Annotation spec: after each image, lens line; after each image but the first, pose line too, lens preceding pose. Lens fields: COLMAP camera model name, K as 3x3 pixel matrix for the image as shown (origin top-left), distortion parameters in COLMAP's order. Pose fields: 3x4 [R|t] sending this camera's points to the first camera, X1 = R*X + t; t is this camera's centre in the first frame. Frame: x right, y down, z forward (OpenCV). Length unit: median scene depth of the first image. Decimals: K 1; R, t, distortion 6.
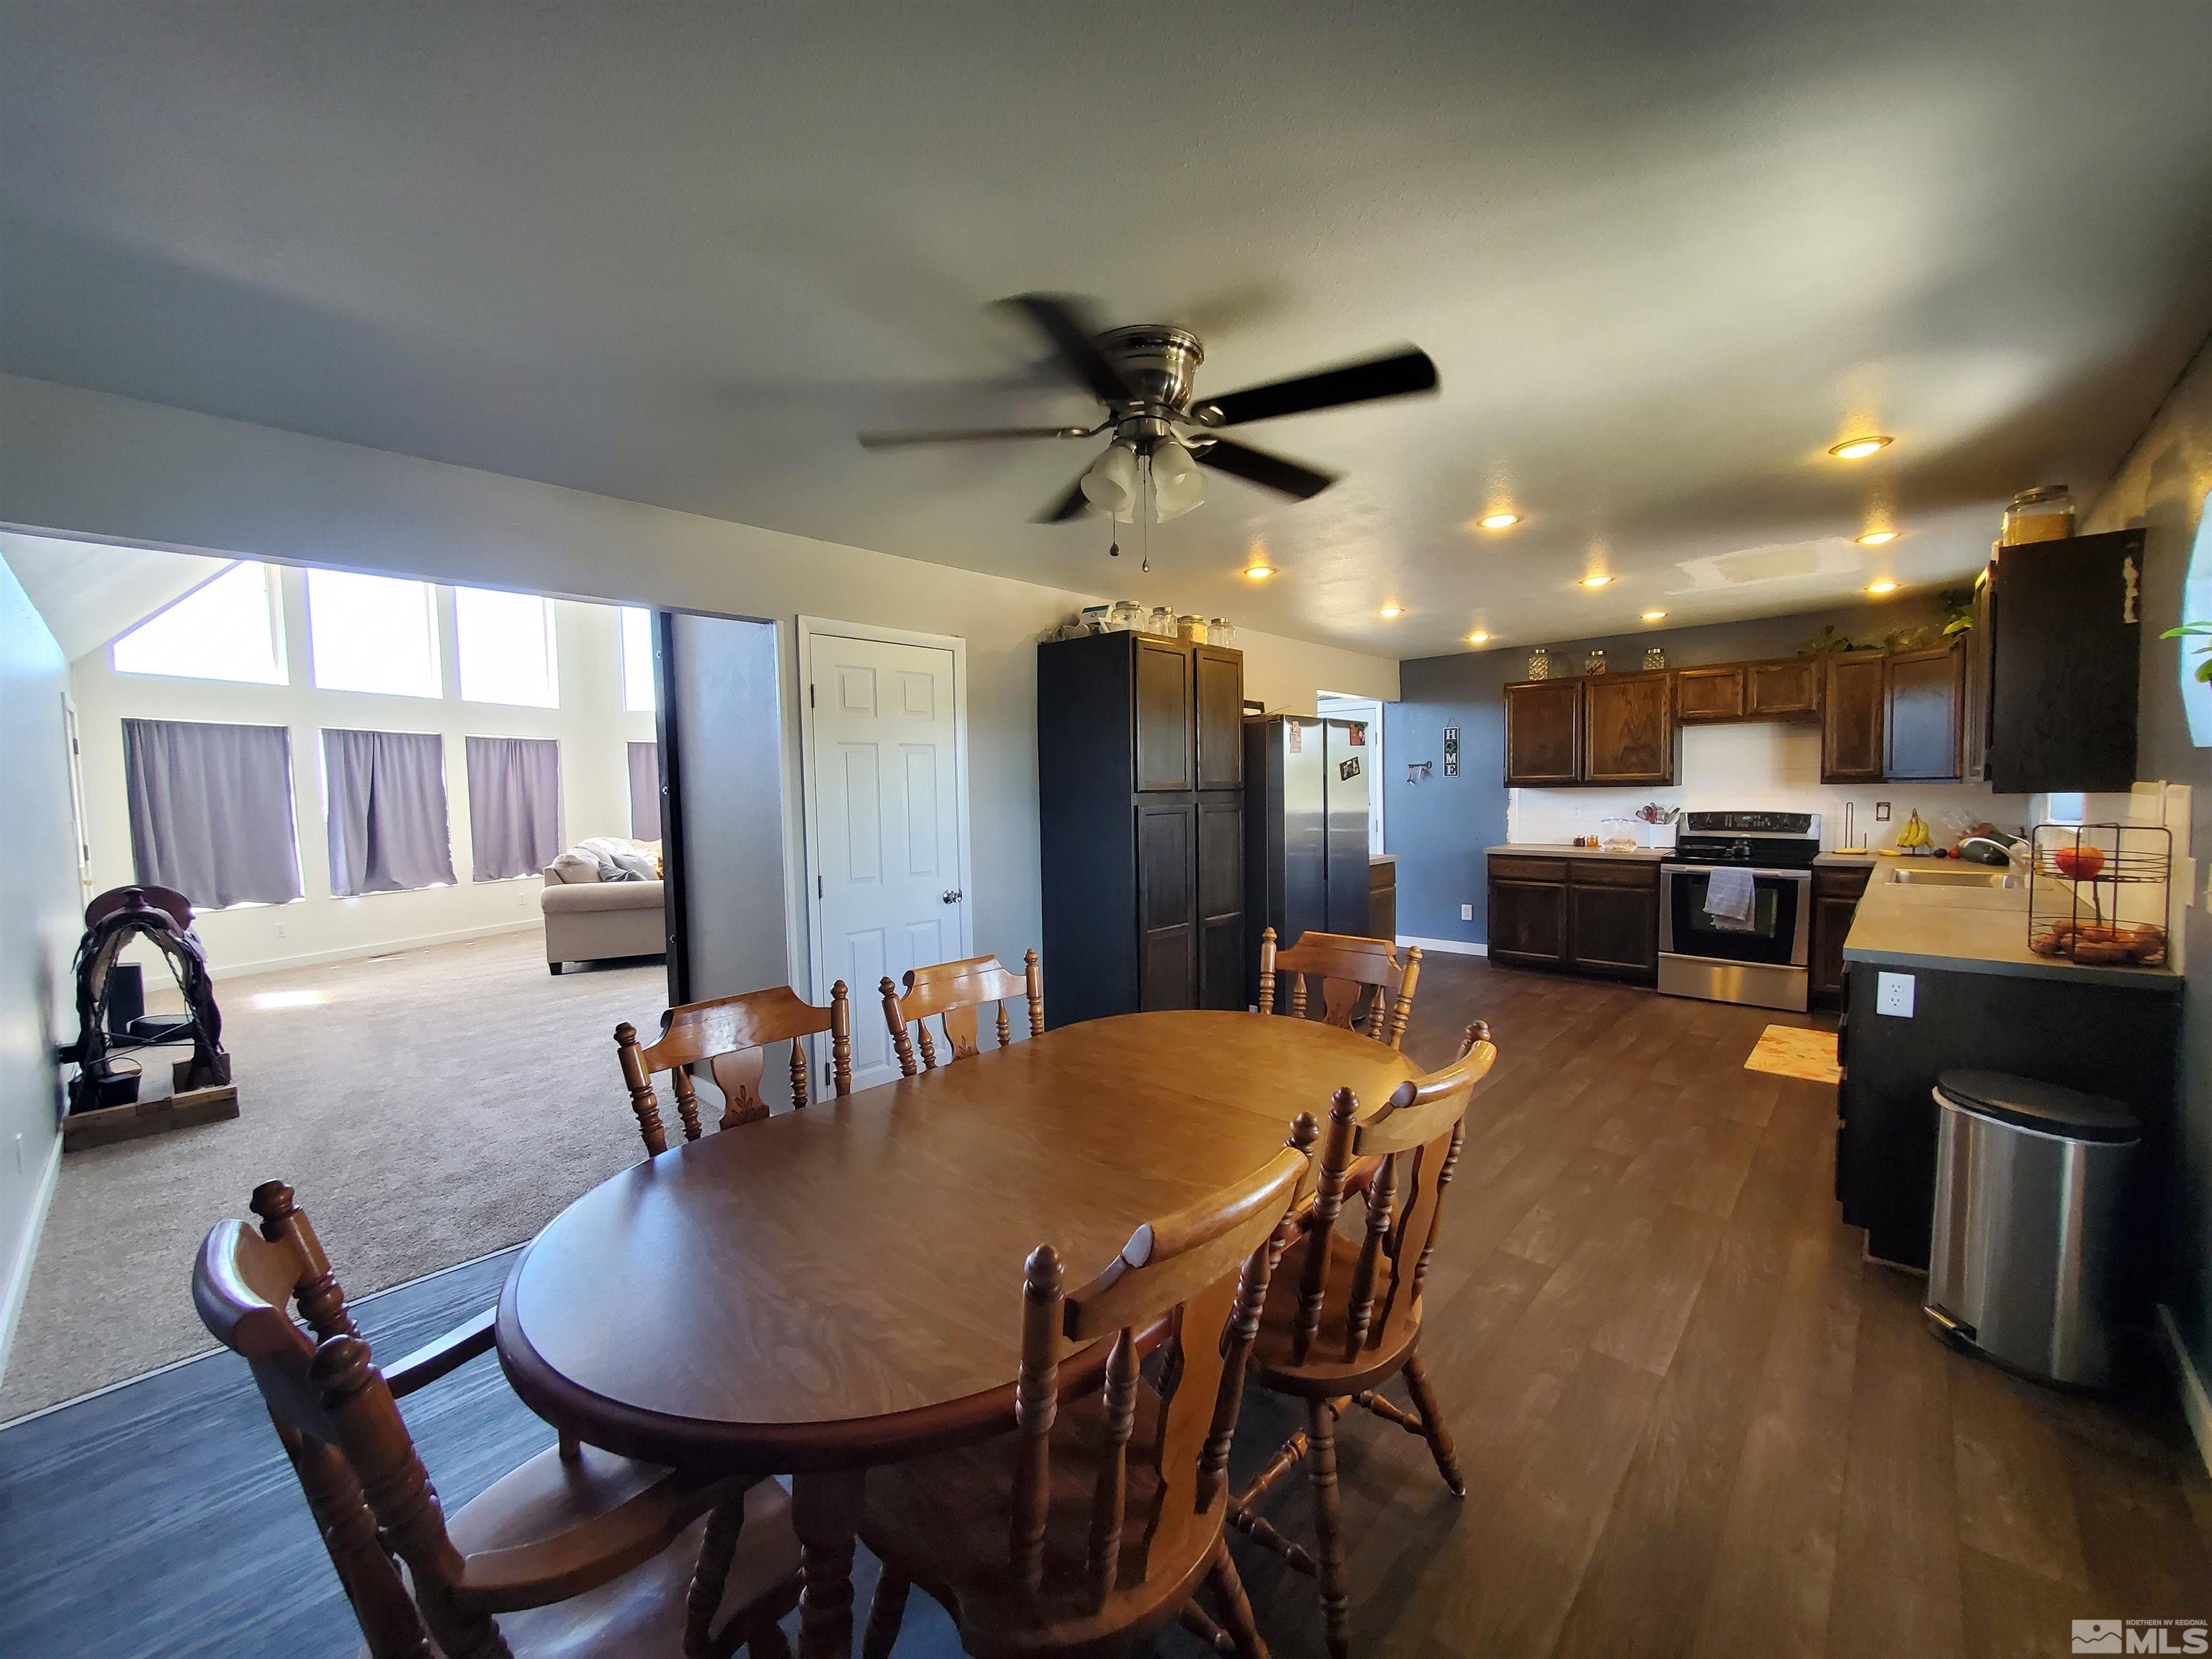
lens RADIAL K [[871.3, 0, 1106.0], [0, 871.3, 829.5], [0, 0, 1]] dist [0.000812, 0.000117]
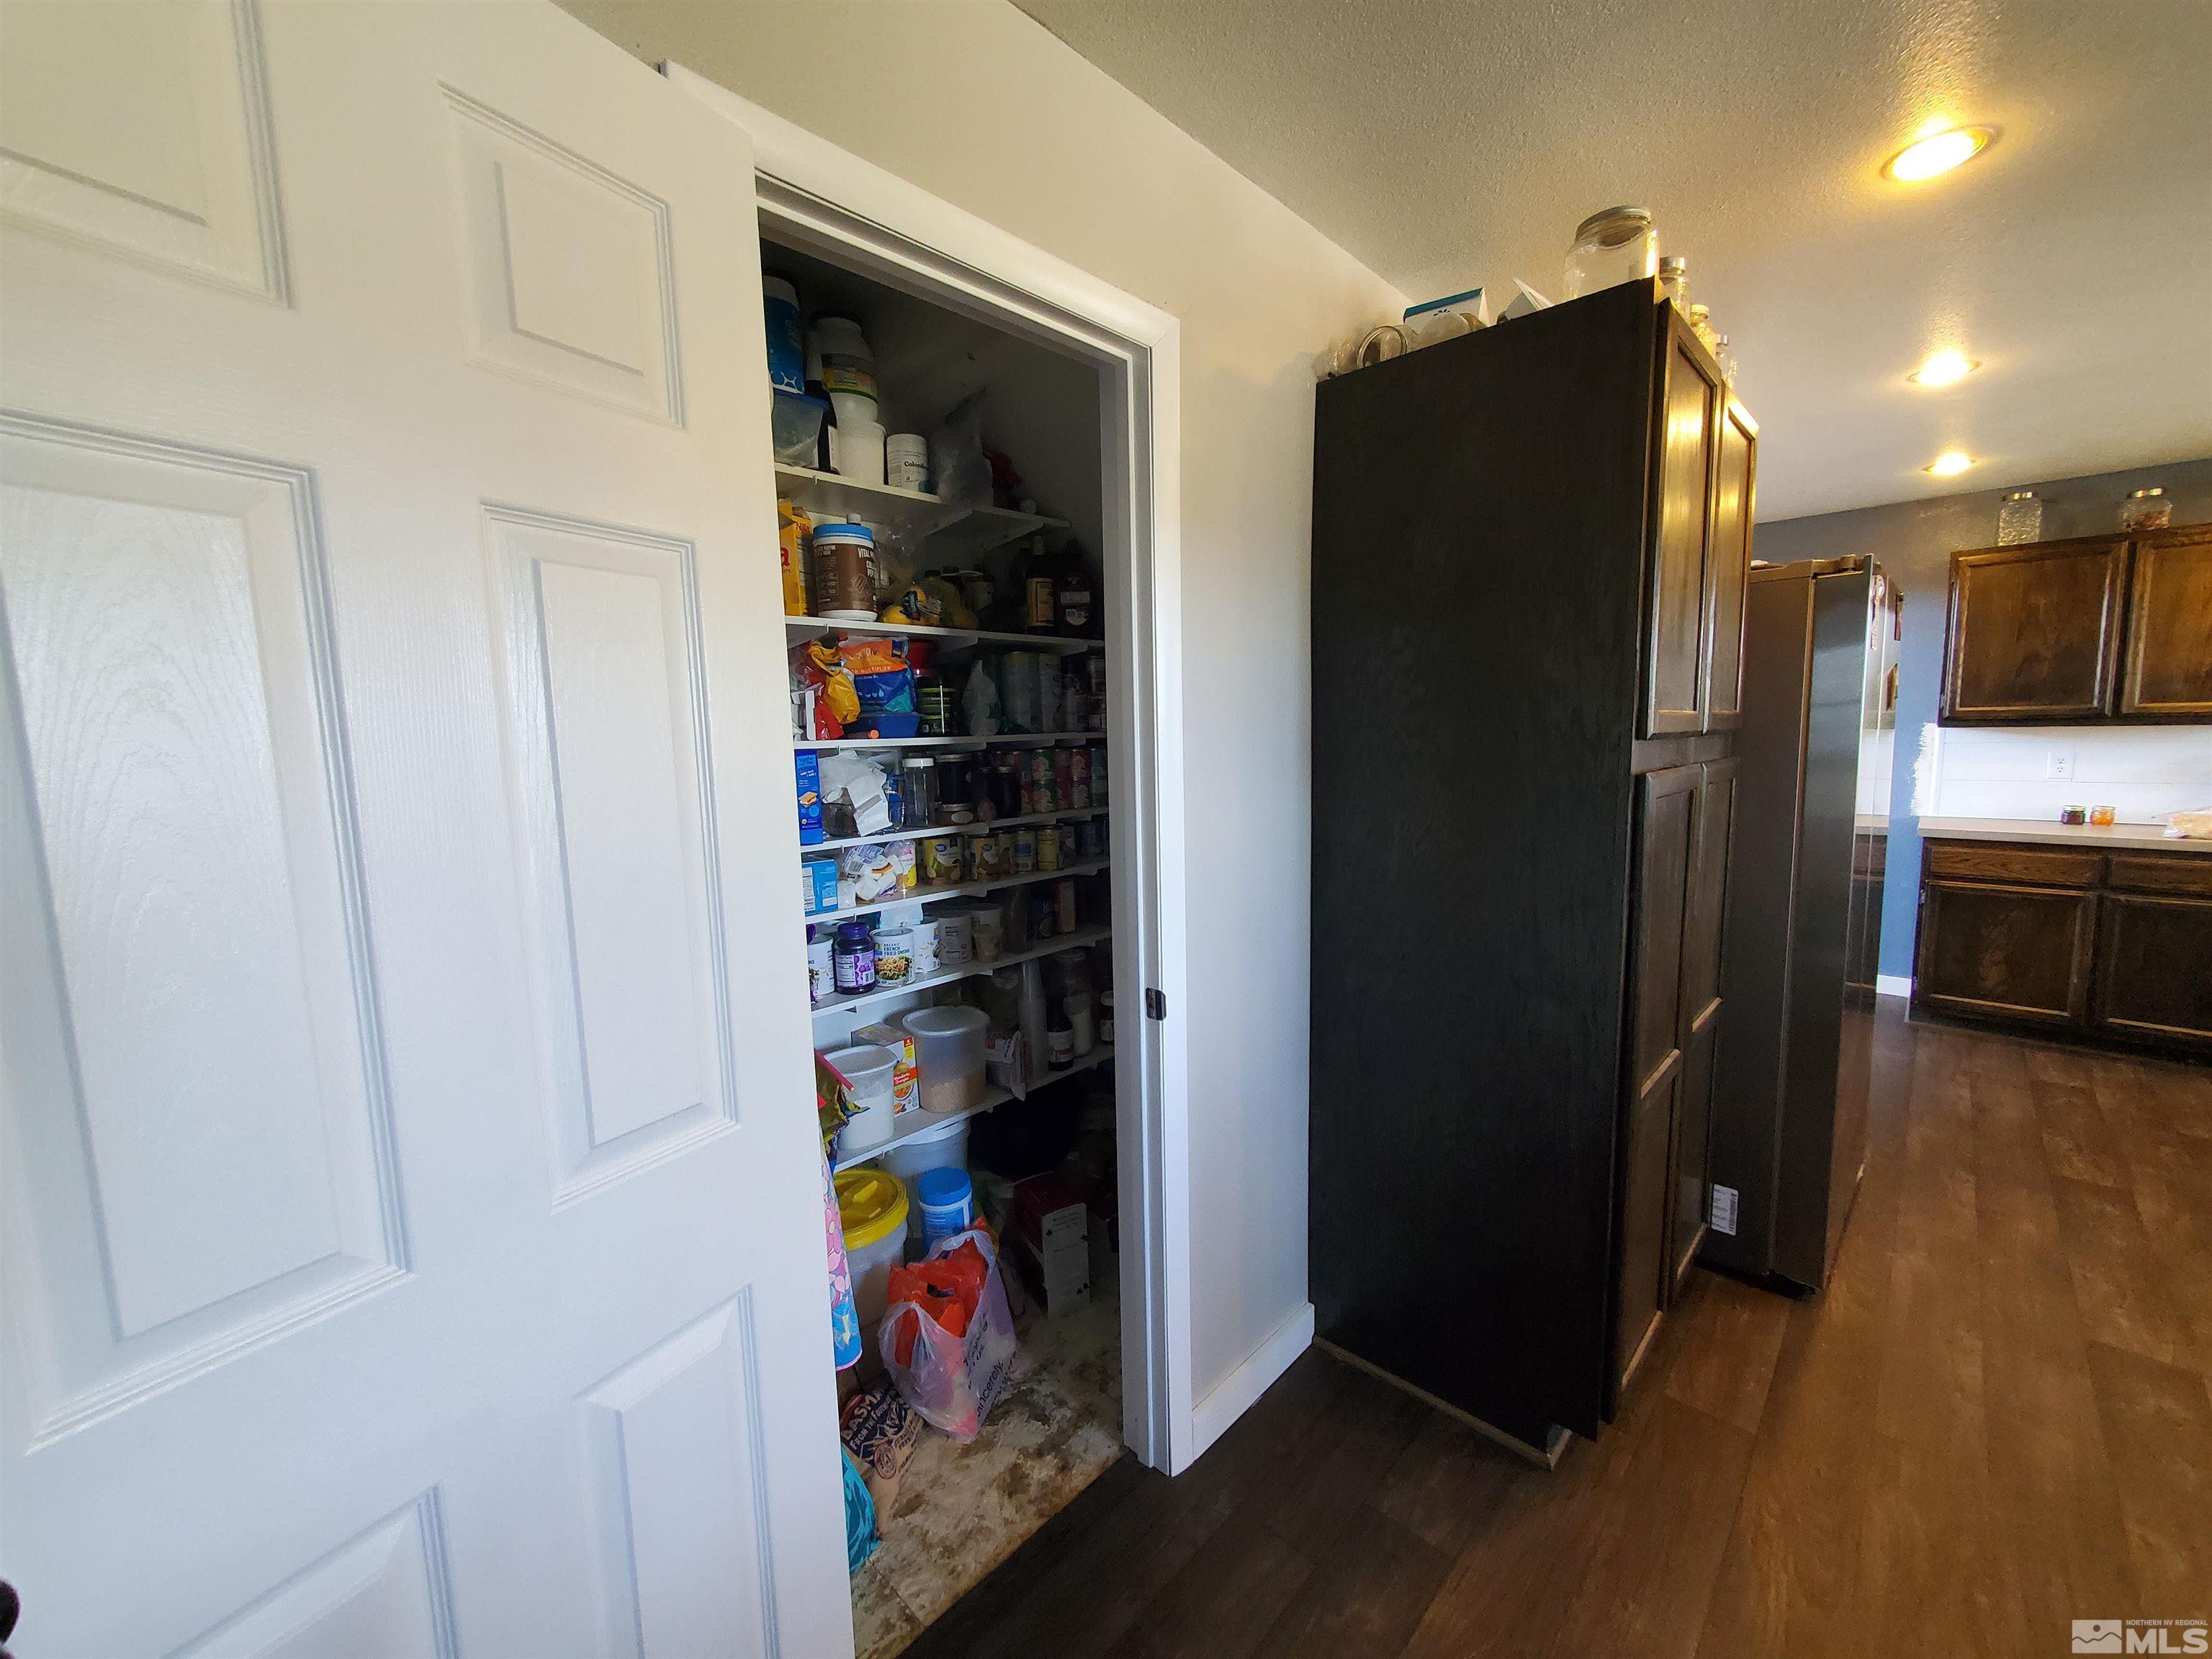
lens RADIAL K [[871.3, 0, 1106.0], [0, 871.3, 829.5], [0, 0, 1]] dist [0.000812, 0.000117]
pose [[0.999479, -0.006233, -0.031680, -0.112014], [0.007984, 0.998430, 0.055438, -0.016227], [0.031284, -0.055662, 0.997959, 0.385947]]
